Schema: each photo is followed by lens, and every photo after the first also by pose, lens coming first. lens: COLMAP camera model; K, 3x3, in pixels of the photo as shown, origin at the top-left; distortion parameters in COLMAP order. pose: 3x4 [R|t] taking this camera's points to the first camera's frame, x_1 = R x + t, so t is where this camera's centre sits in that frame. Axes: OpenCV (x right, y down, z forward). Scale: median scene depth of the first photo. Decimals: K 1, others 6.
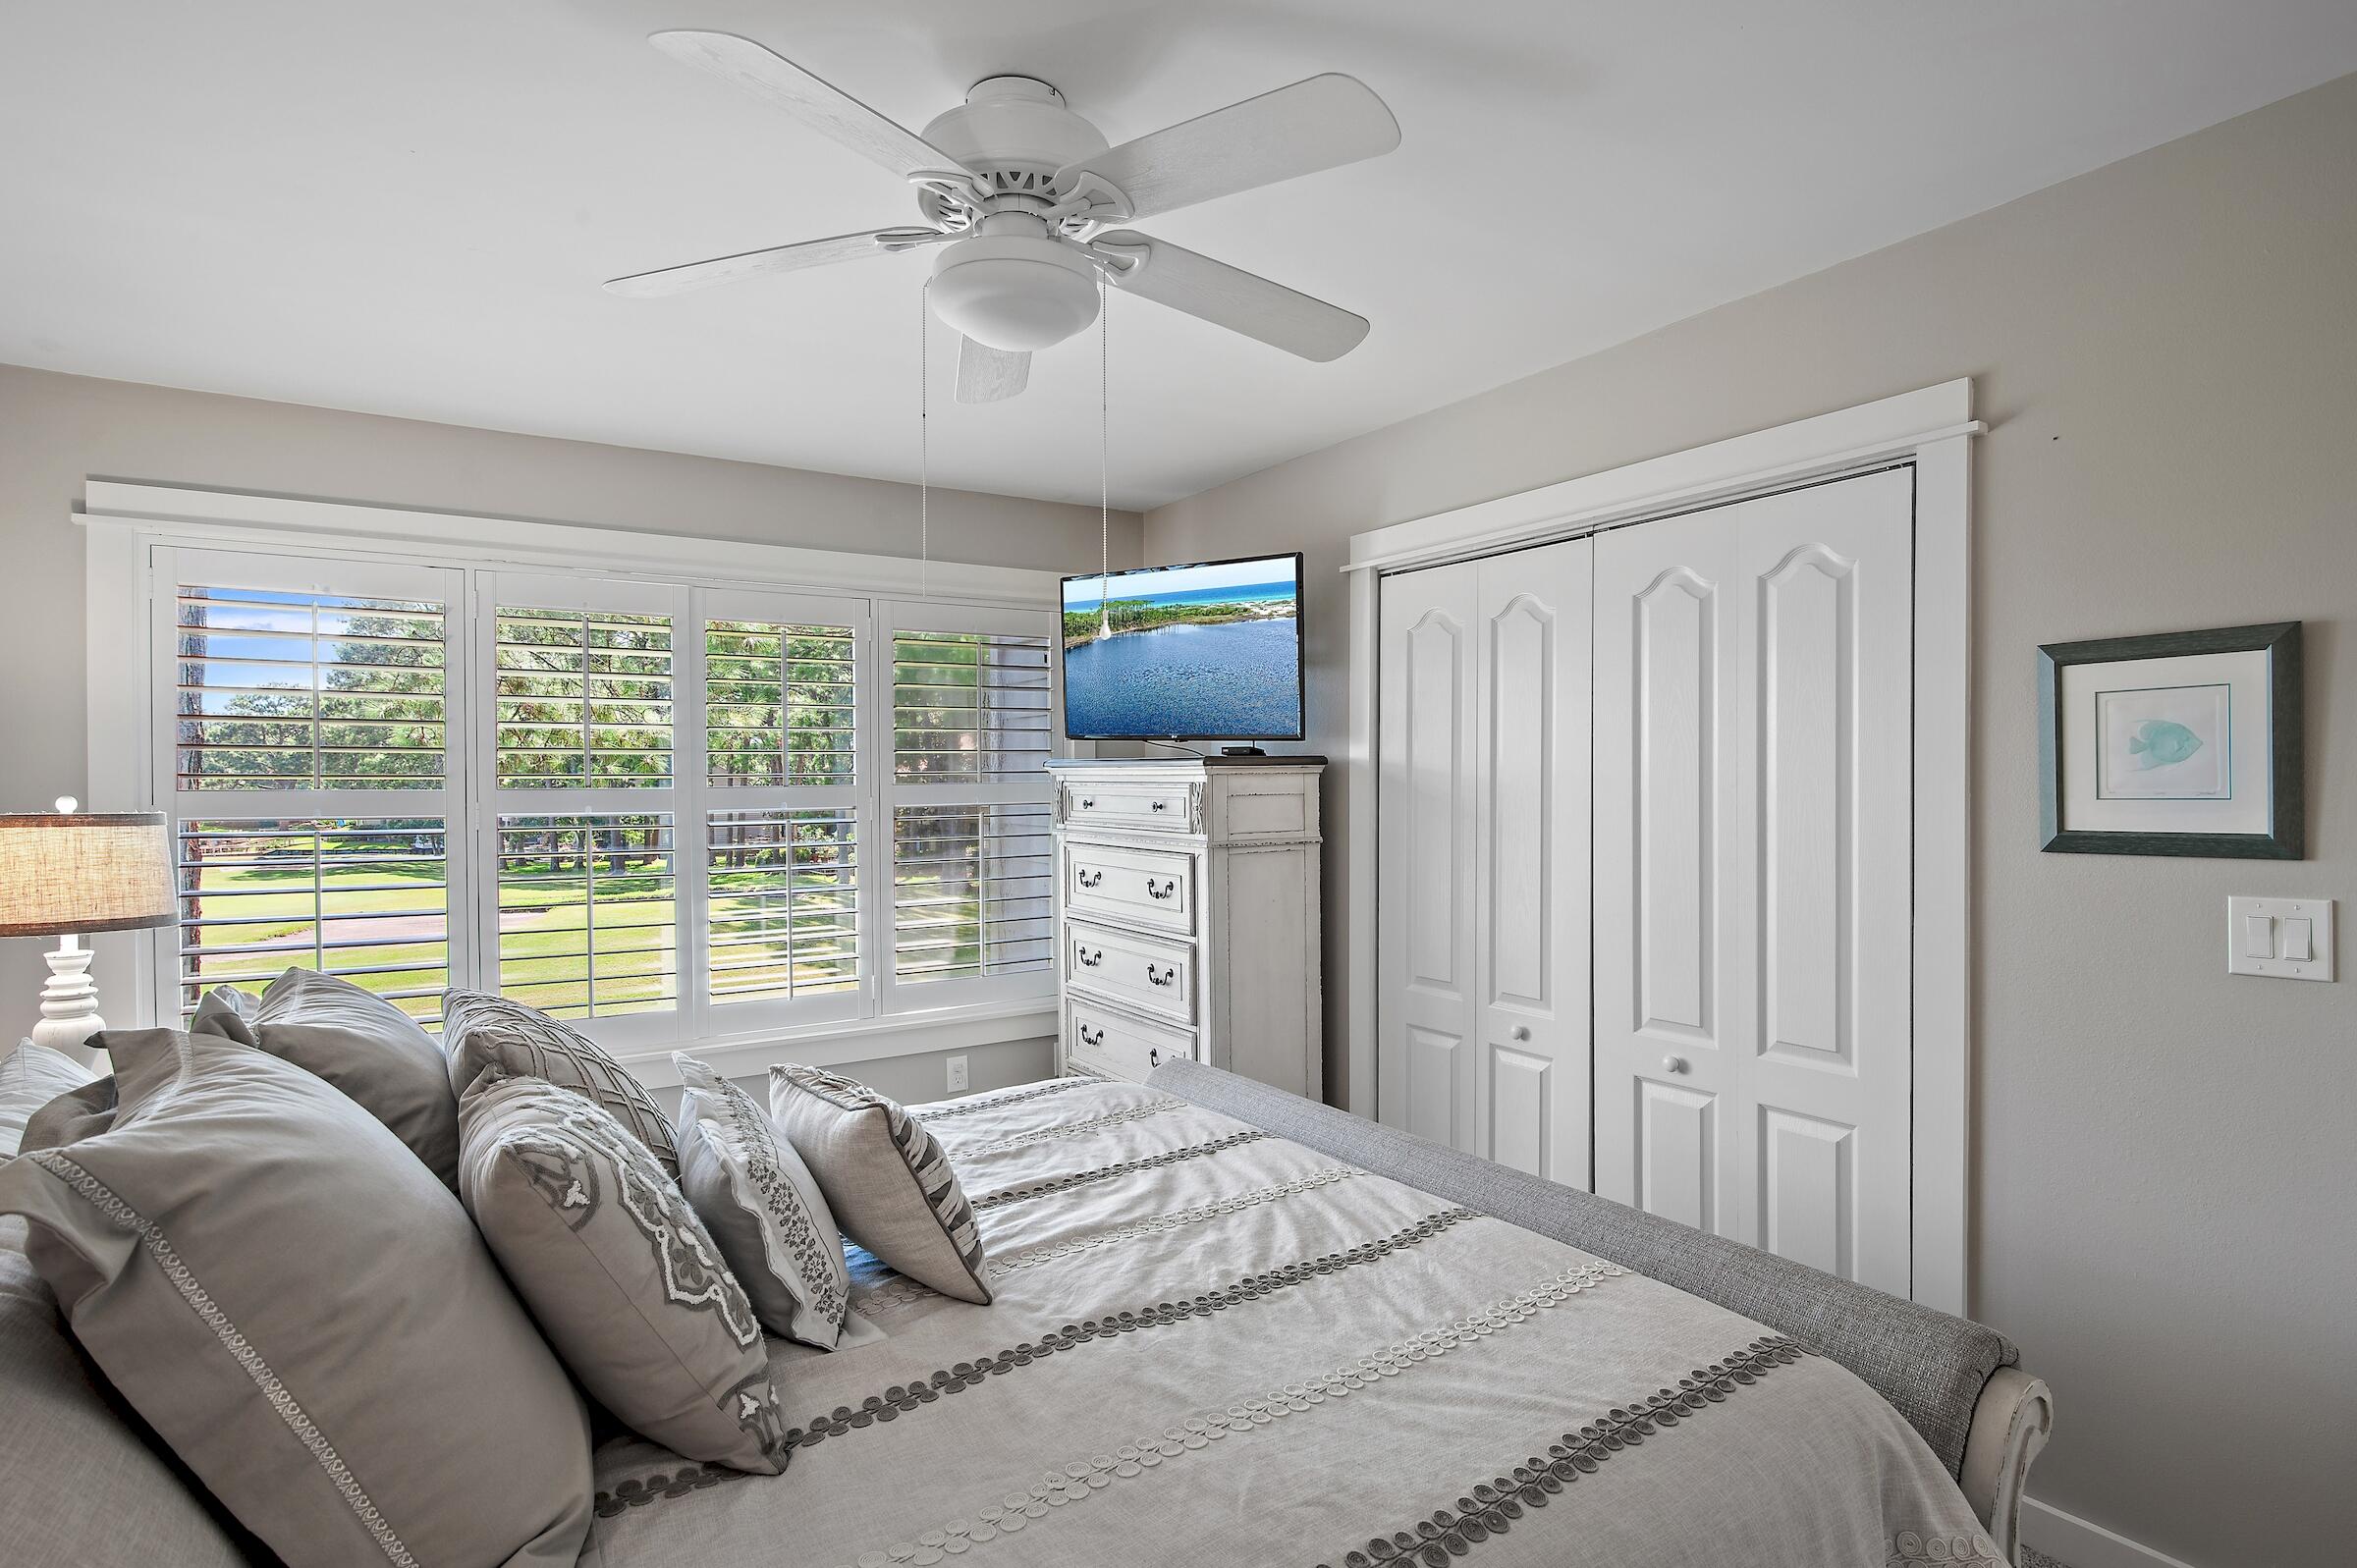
lens RADIAL K [[1209.0, 0, 1173.0], [0, 1209.0, 816.6], [0, 0, 1]] dist [-0.004463, -0.000749]
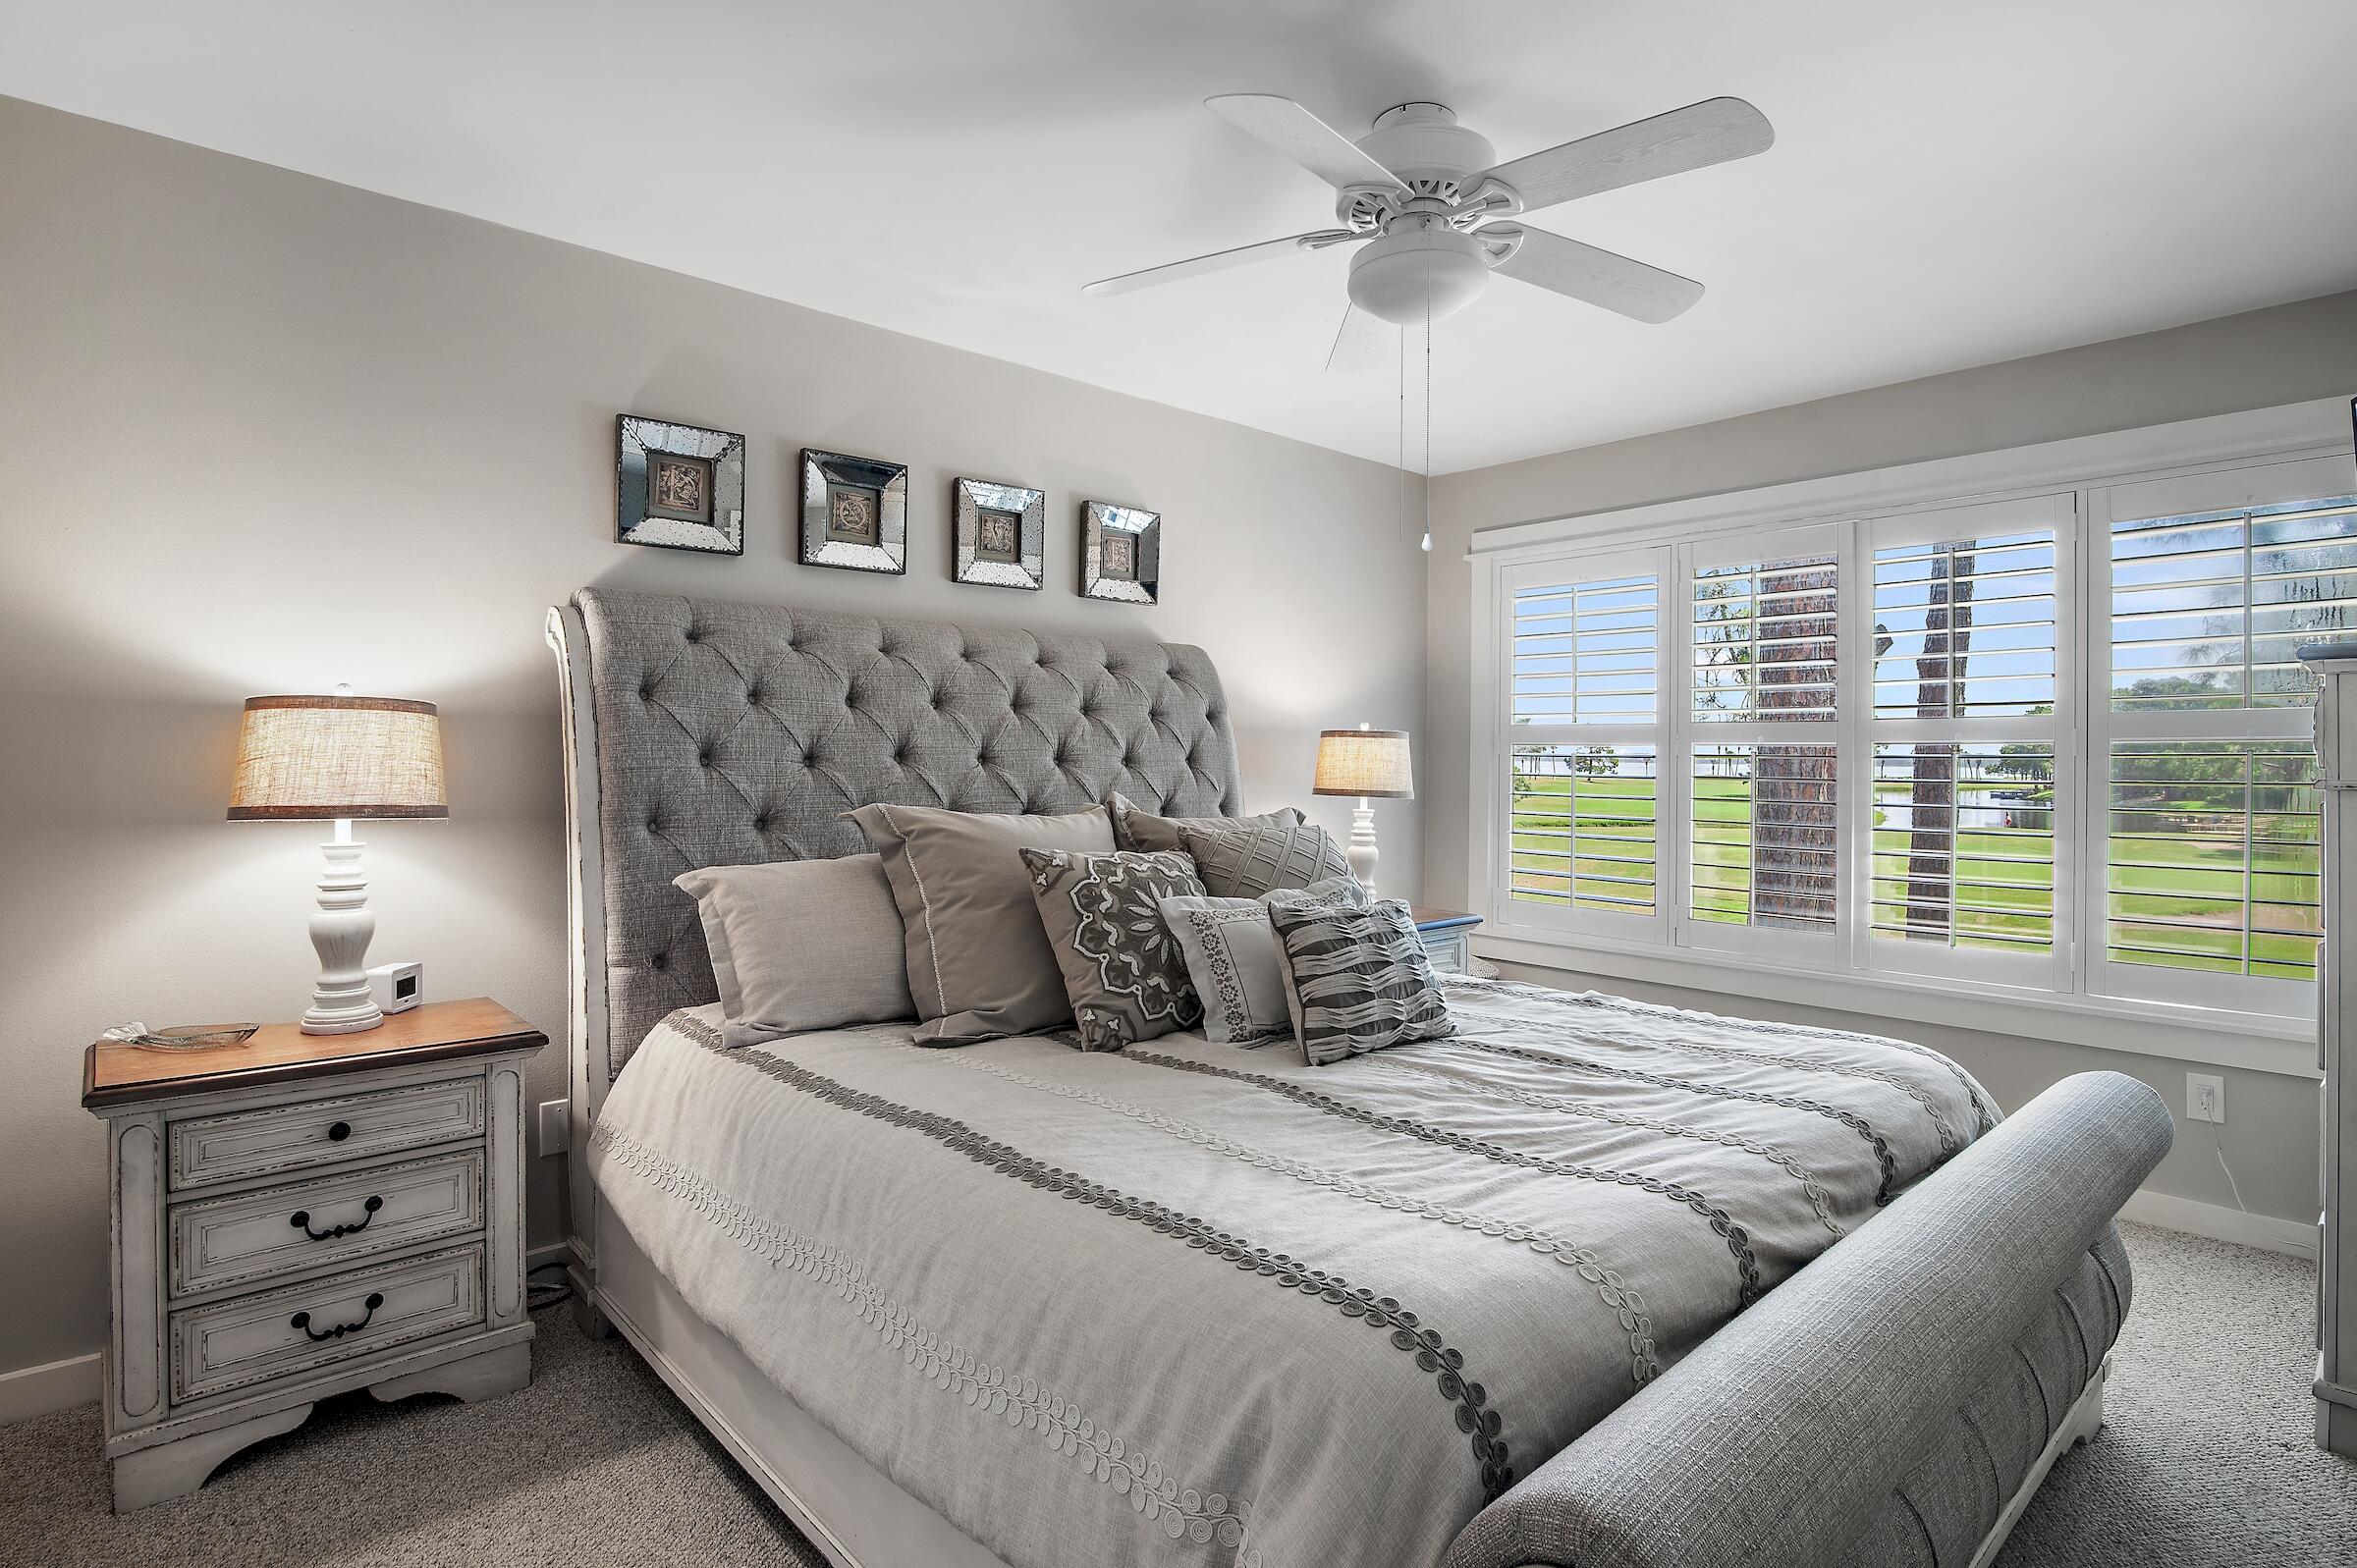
lens RADIAL K [[1169.6, 0, 1146.9], [0, 1169.6, 773.9], [0, 0, 1]] dist [0.000975, -0.000430]
pose [[0.127444, 0.020471, -0.991634, 1.038805], [-0.030435, 0.999397, 0.016720, 0.057637], [0.991379, 0.028050, 0.127990, 0.604848]]
